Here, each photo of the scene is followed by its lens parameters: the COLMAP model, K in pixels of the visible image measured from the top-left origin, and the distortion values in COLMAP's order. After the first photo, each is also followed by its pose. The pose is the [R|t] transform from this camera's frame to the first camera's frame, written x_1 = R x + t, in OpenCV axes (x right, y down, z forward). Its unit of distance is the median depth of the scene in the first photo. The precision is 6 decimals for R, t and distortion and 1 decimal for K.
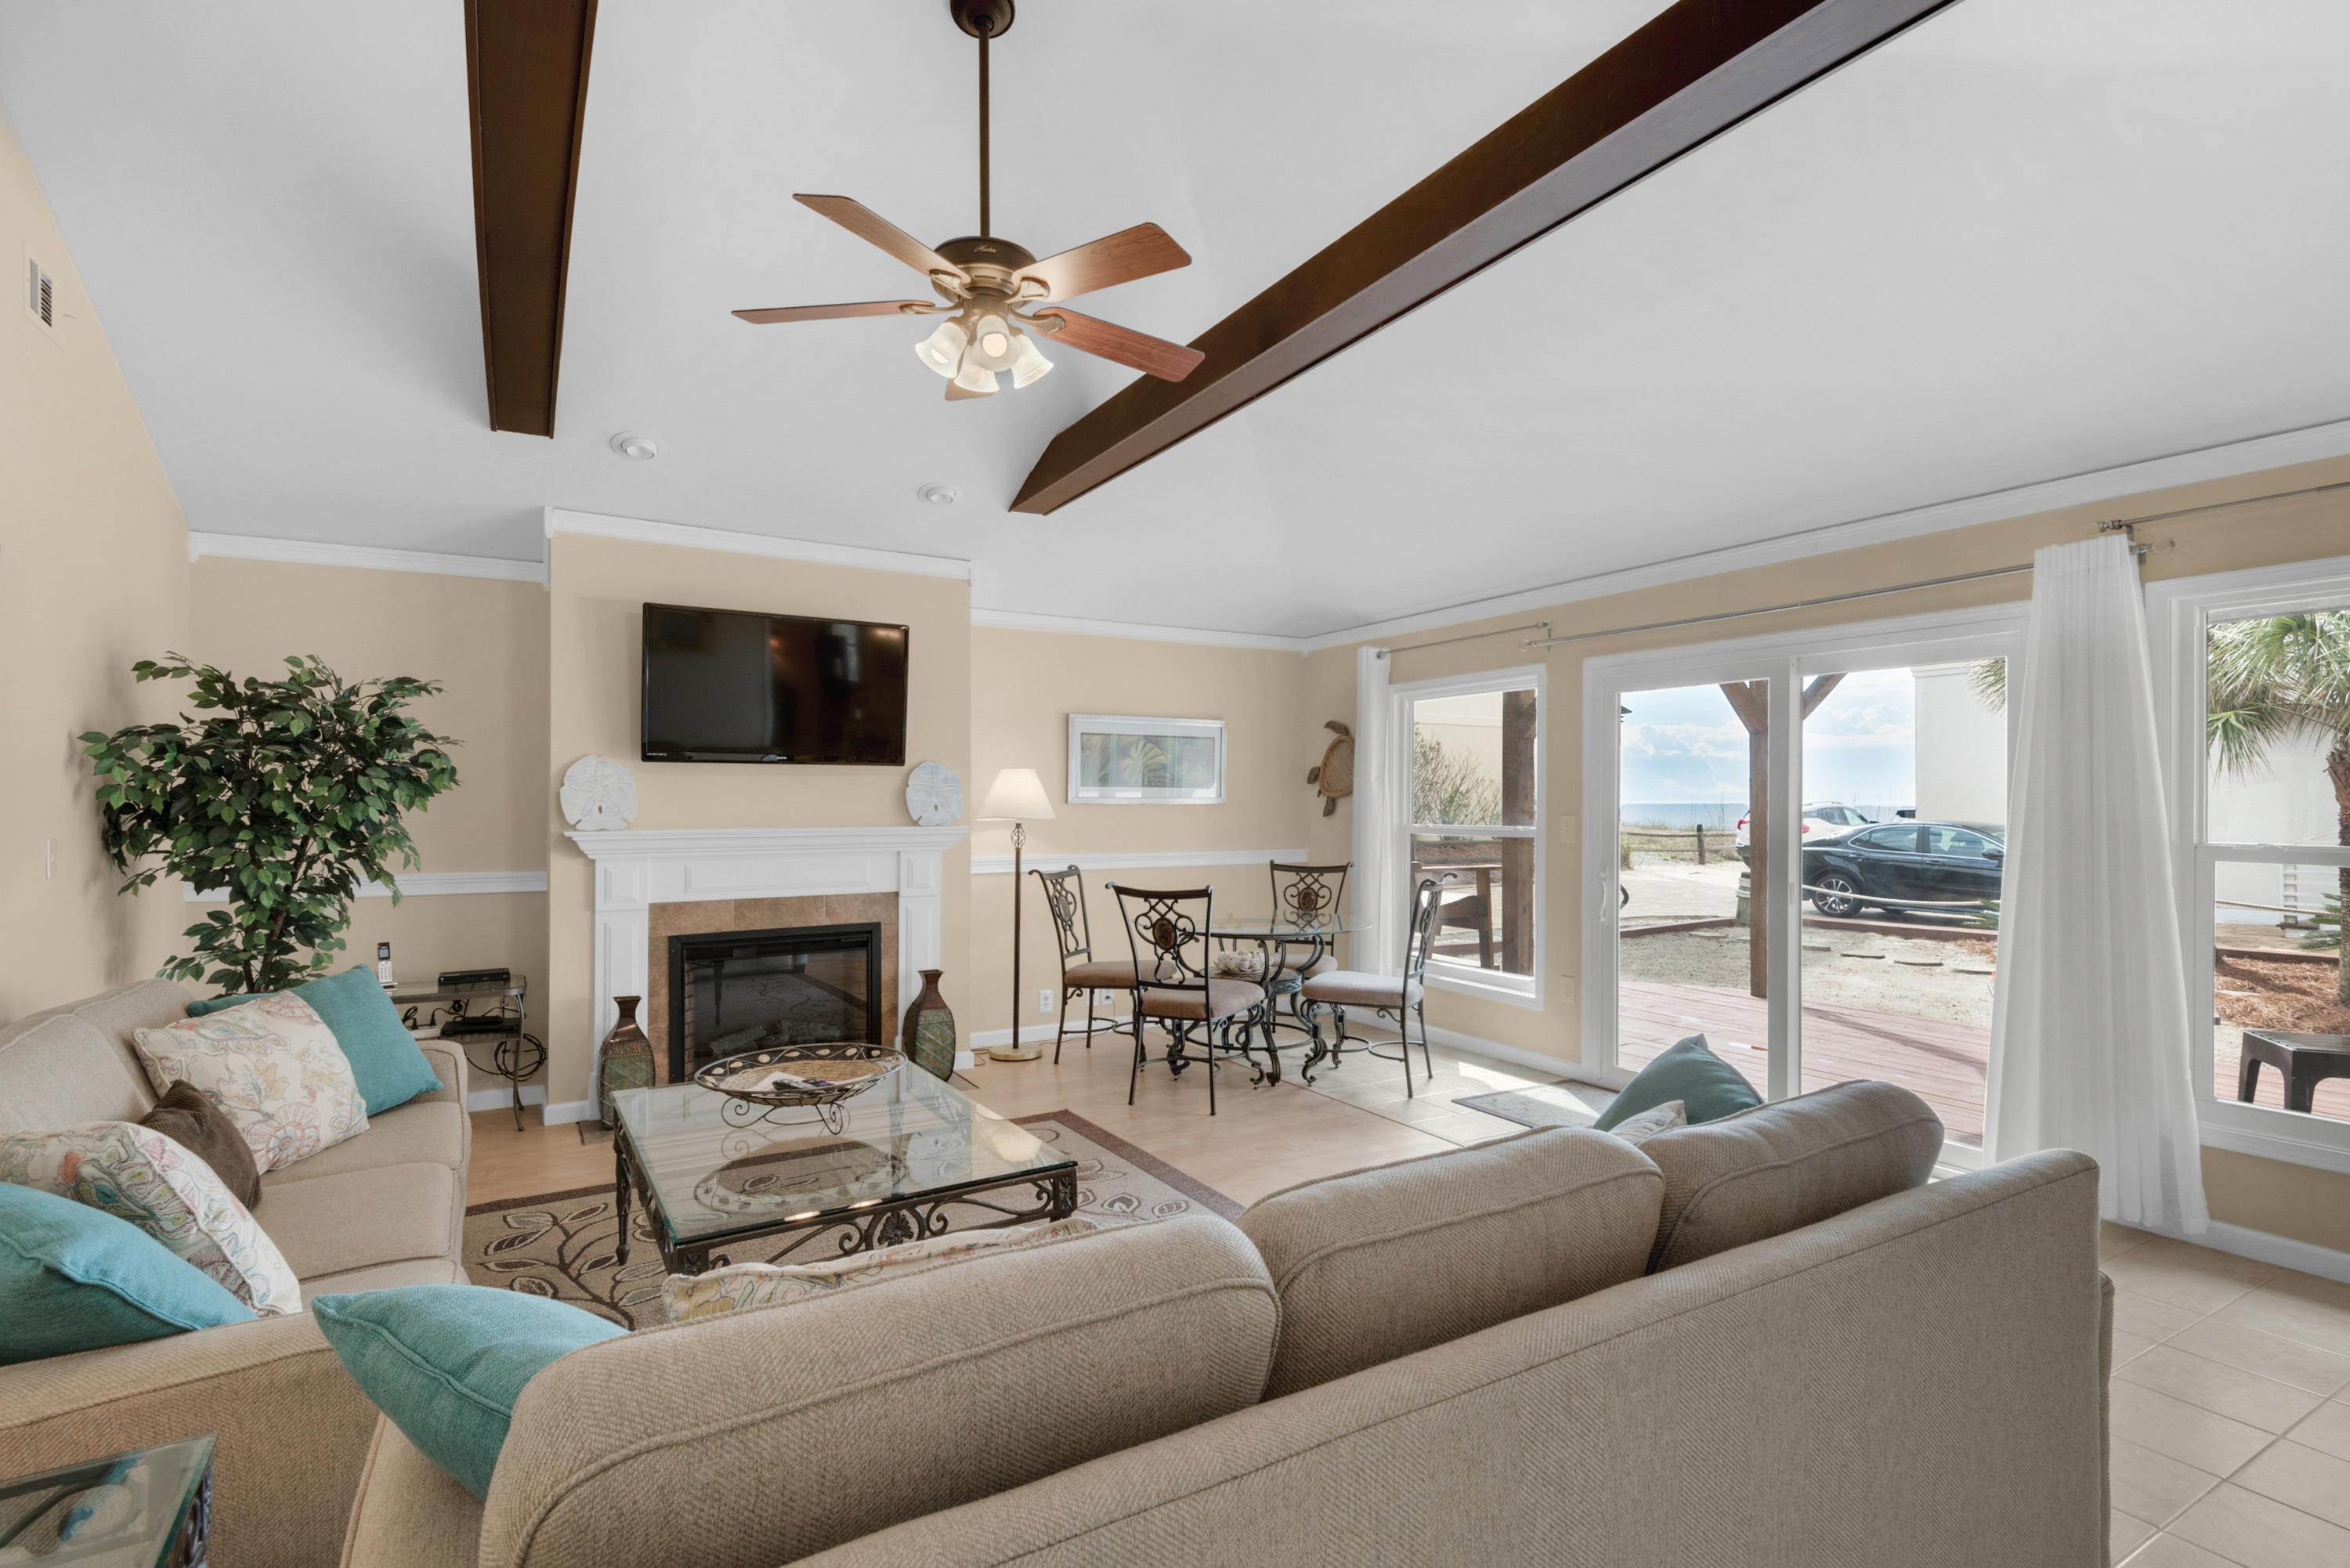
lens RADIAL K [[1136.4, 0, 1176.9], [0, 1136.4, 801.8], [0, 0, 1]] dist [0.063217, -0.000023]
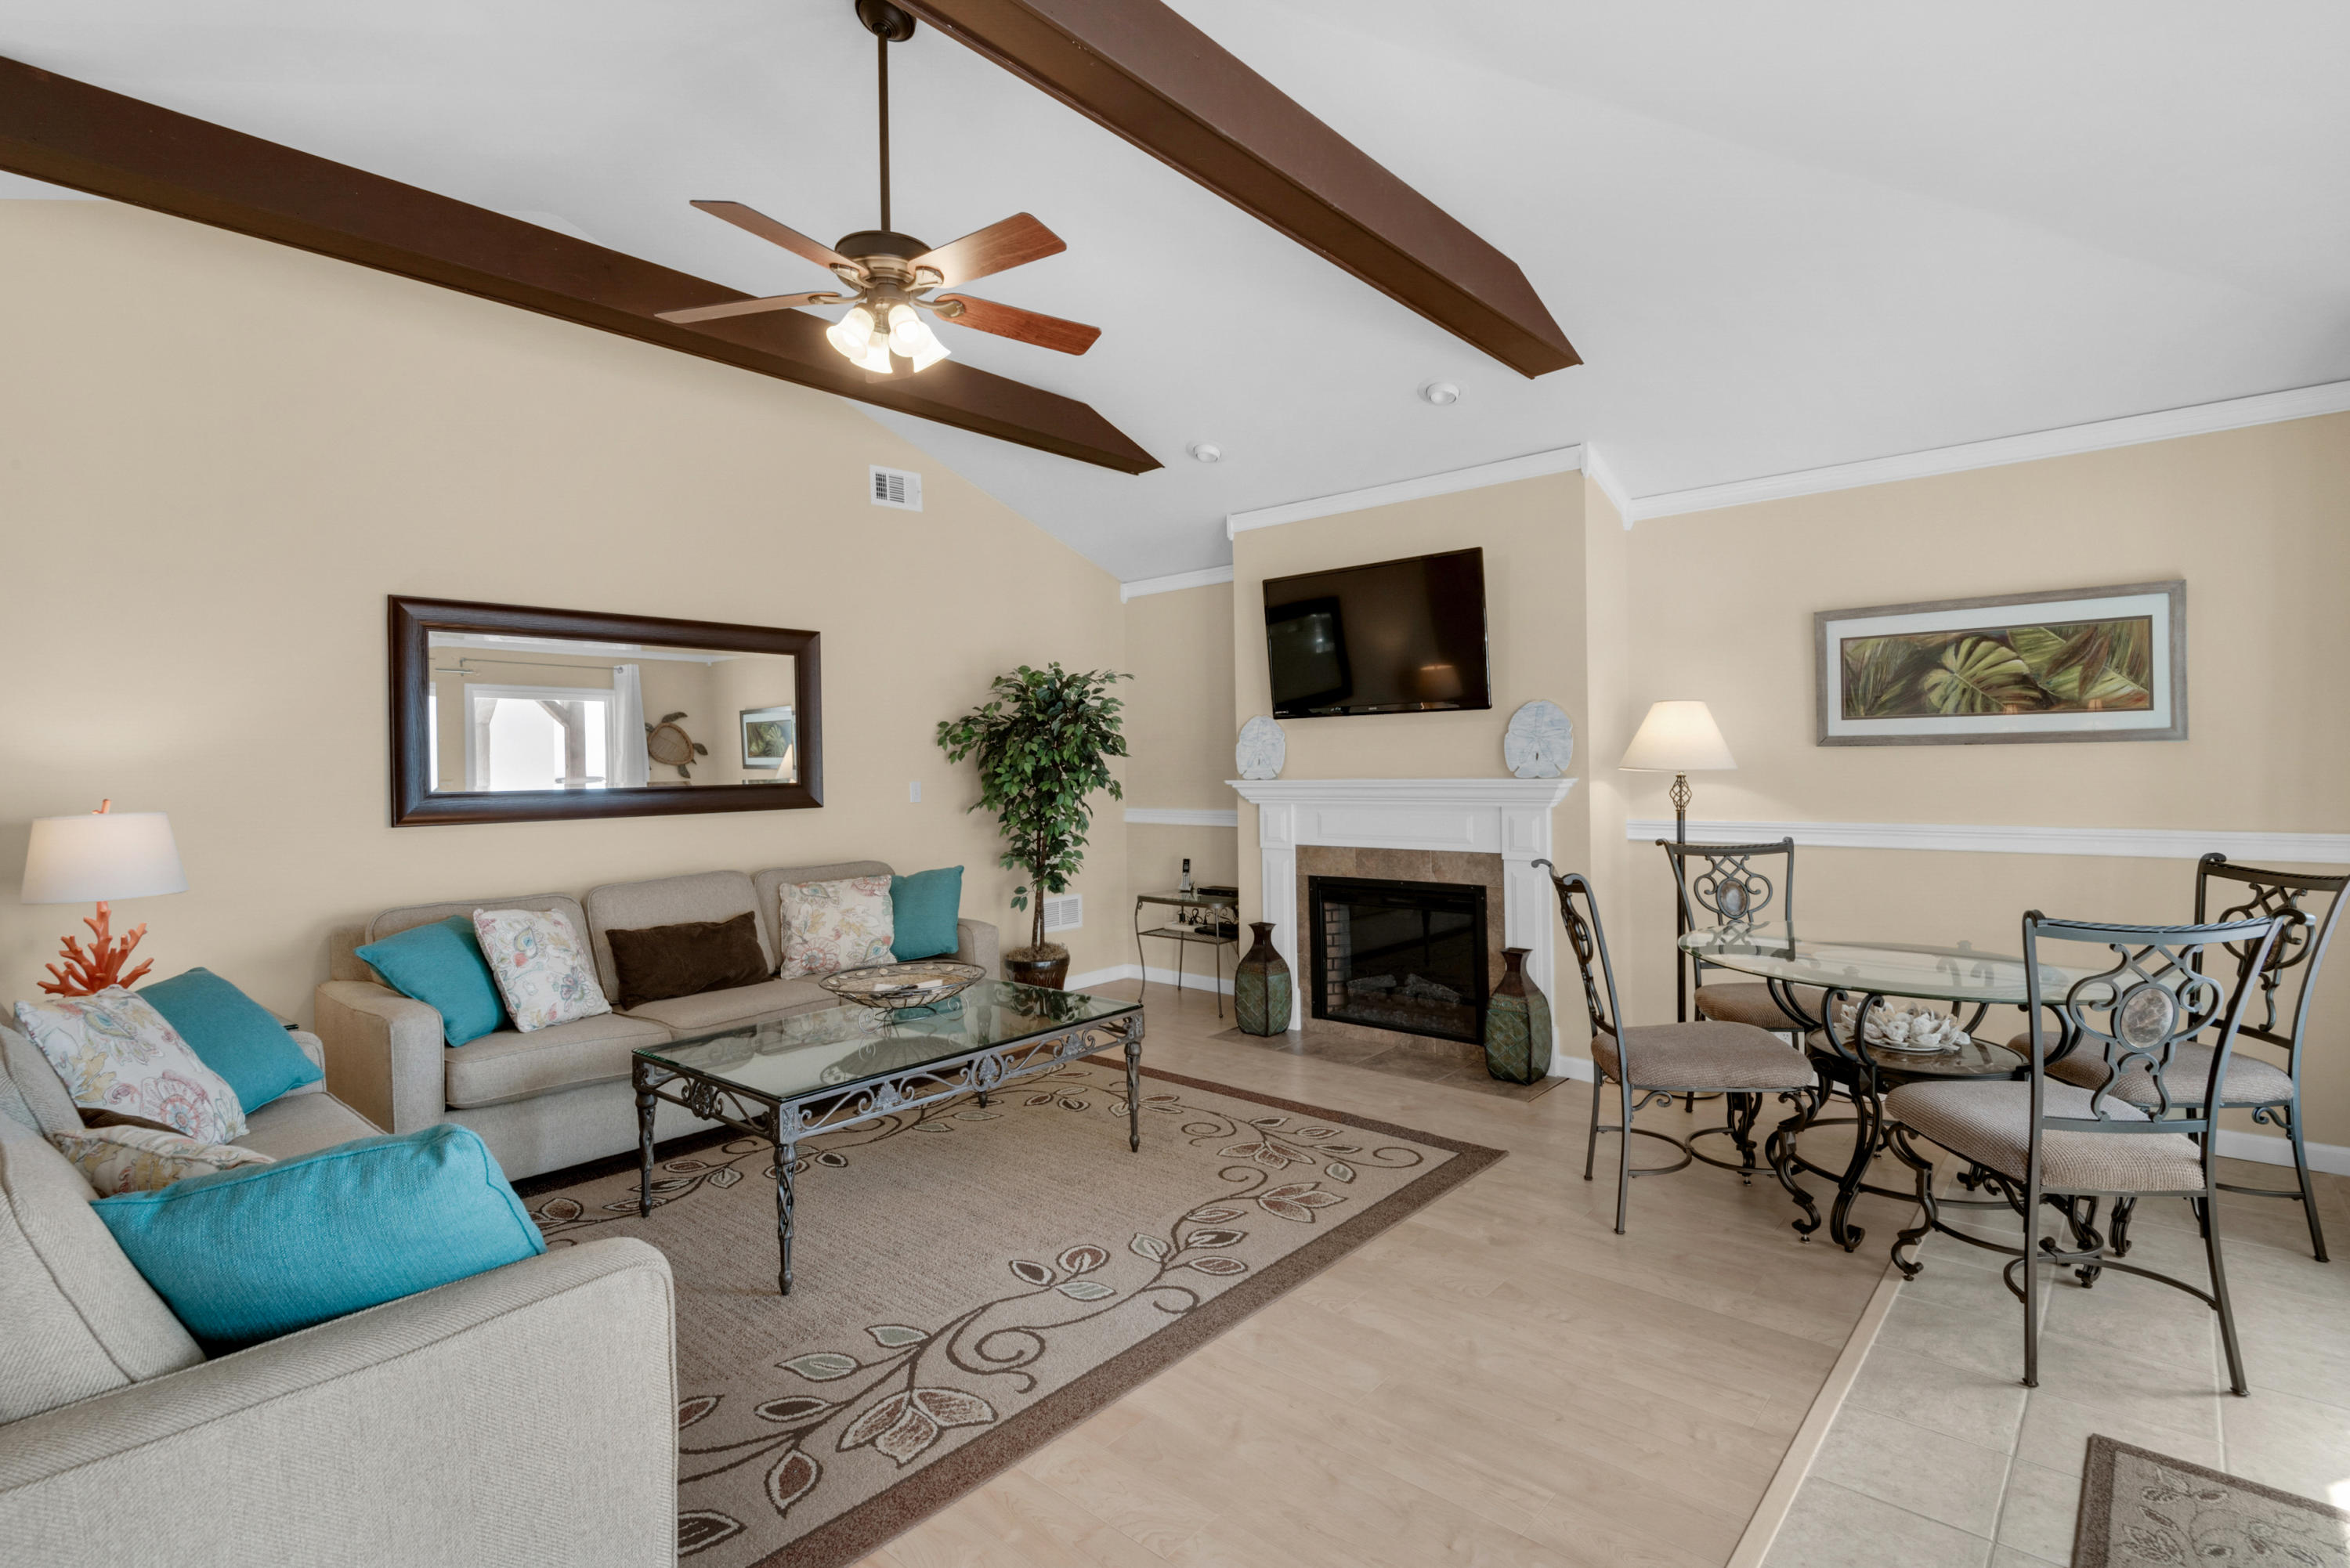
lens RADIAL K [[1112.2, 0, 1179.1], [0, 1112.2, 767.3], [0, 0, 1]] dist [0.037329, -0.018216]
pose [[0.312434, -0.000140, -0.949939, 0.513057], [0.016993, 0.999841, 0.005441, 0.004585], [0.949787, -0.017842, 0.312387, 0.528768]]
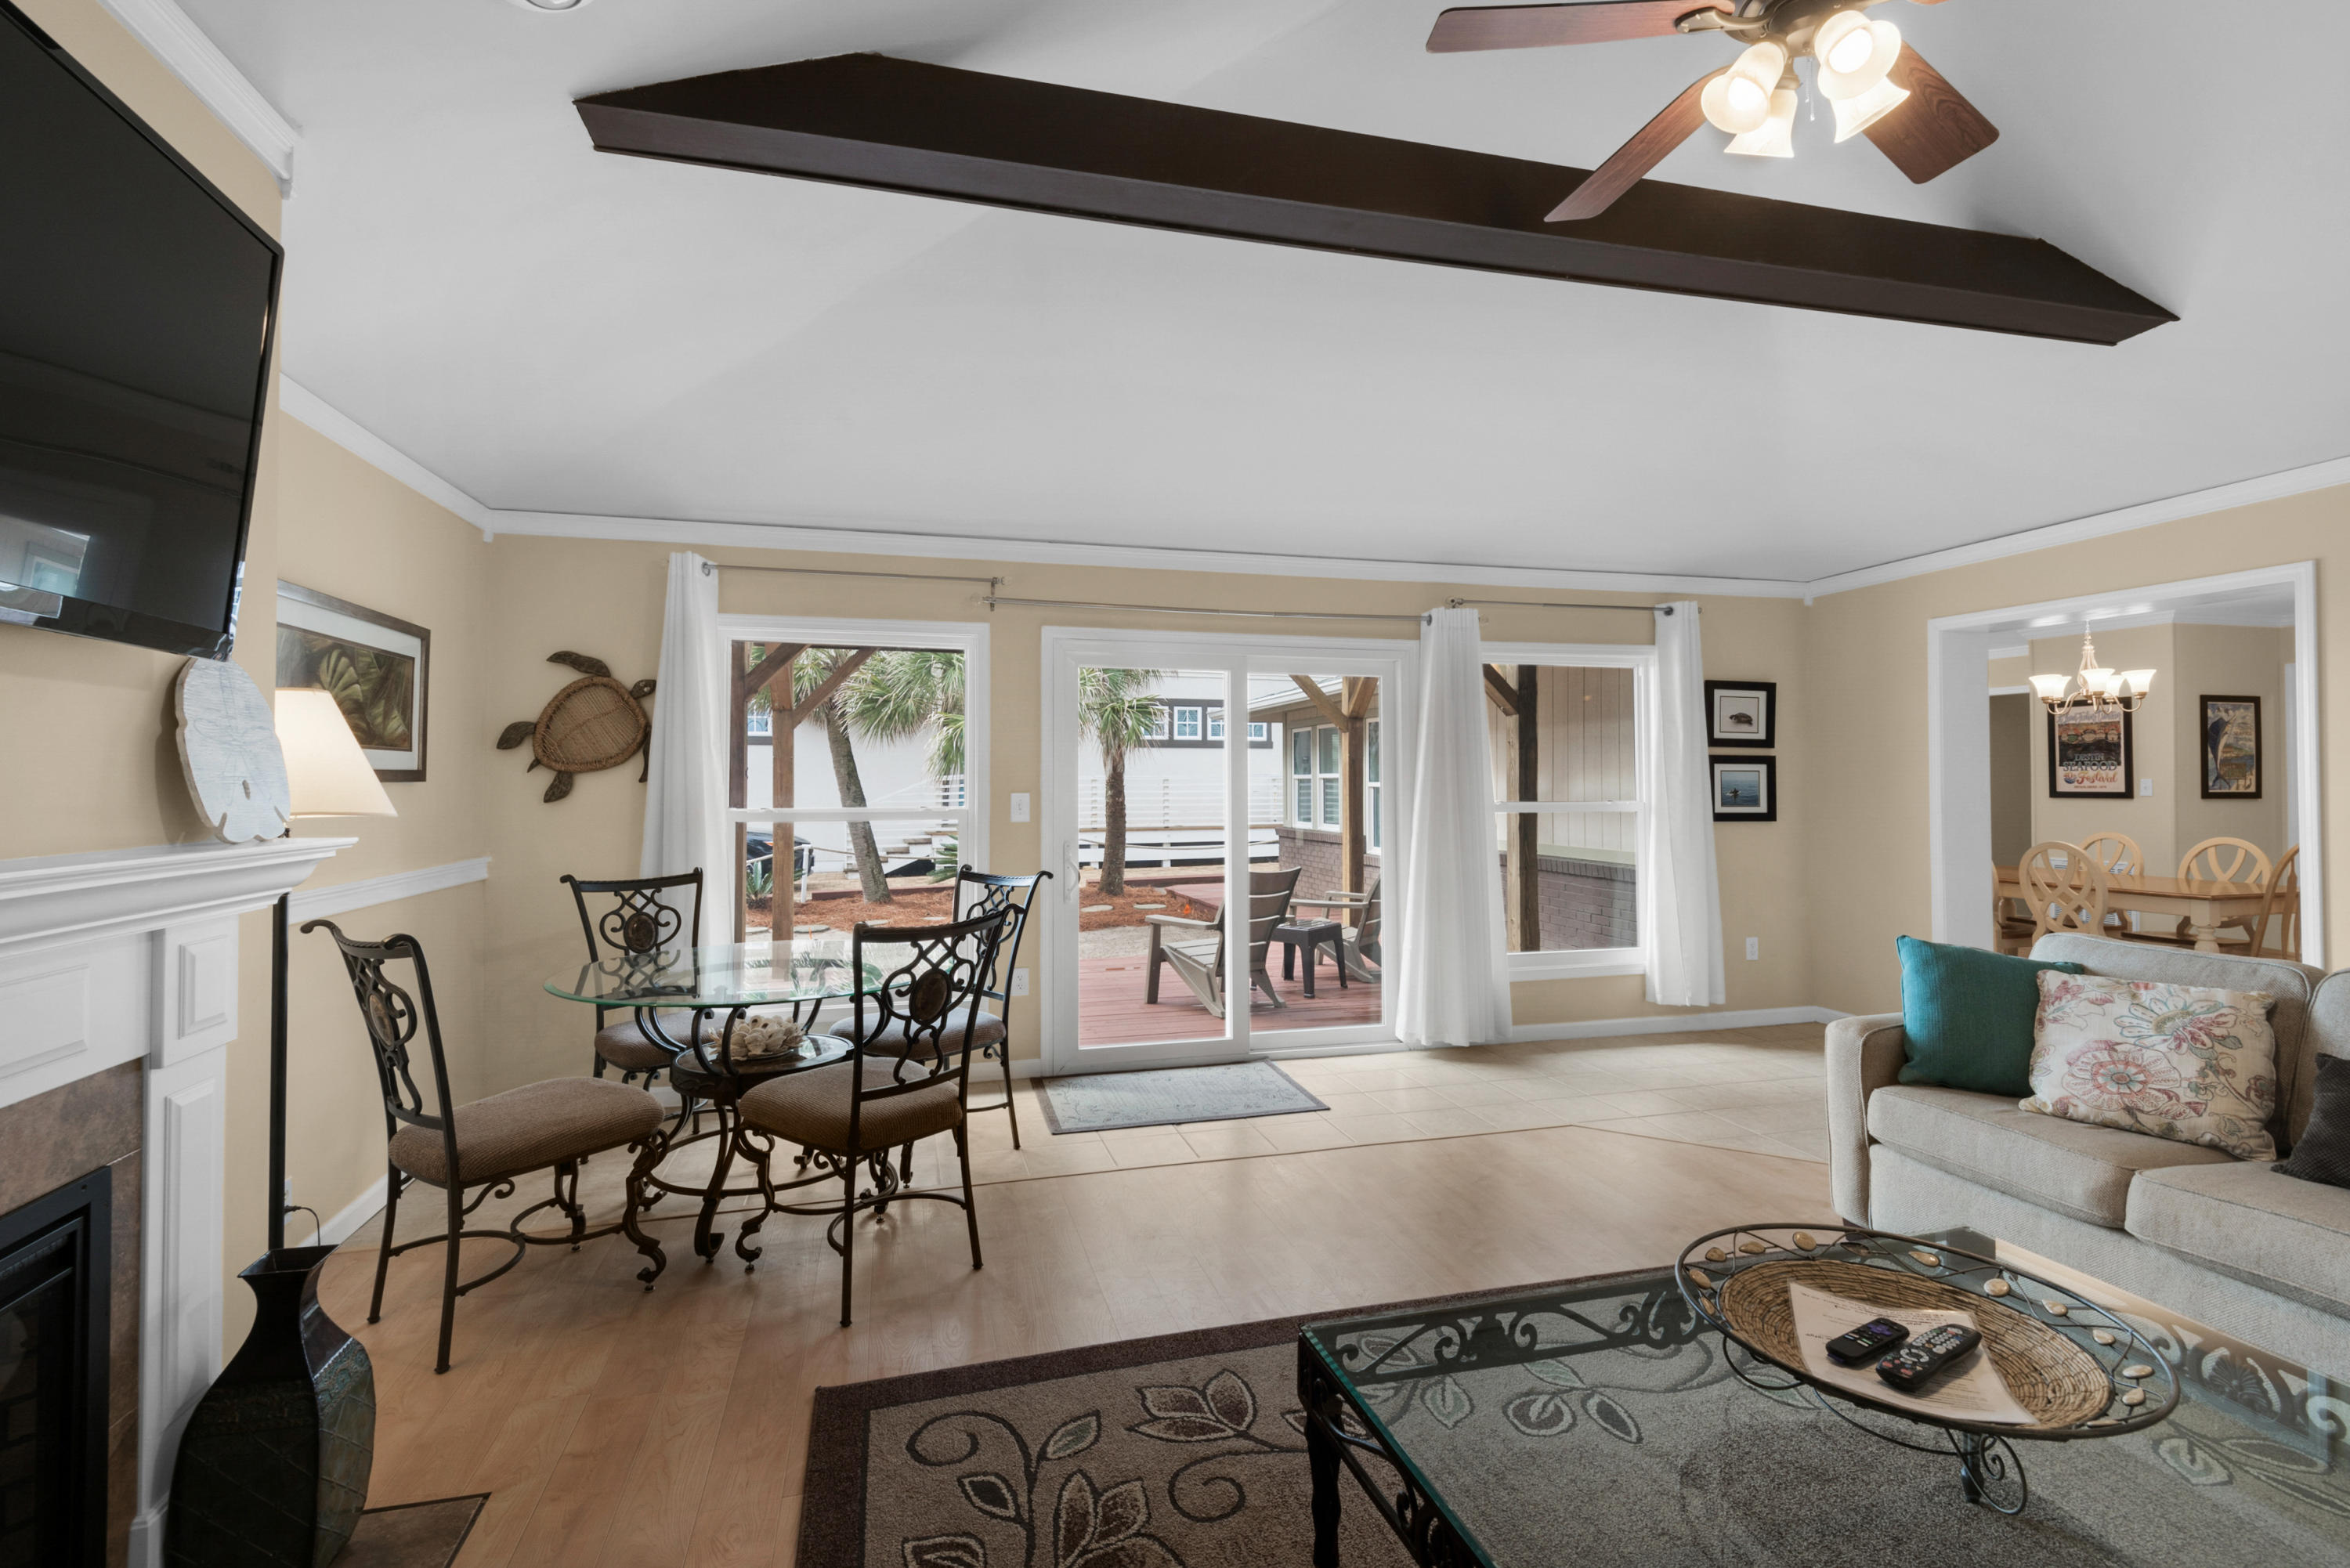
lens RADIAL K [[1096.3, 0, 1164.5], [0, 1096.3, 774.9], [0, 0, 1]] dist [0.017250, 0.000067]
pose [[0.259854, 0.007002, 0.965622, -0.495044], [0.001628, 0.999969, -0.007689, 0.004018], [-0.965646, 0.003570, 0.259835, 0.682733]]
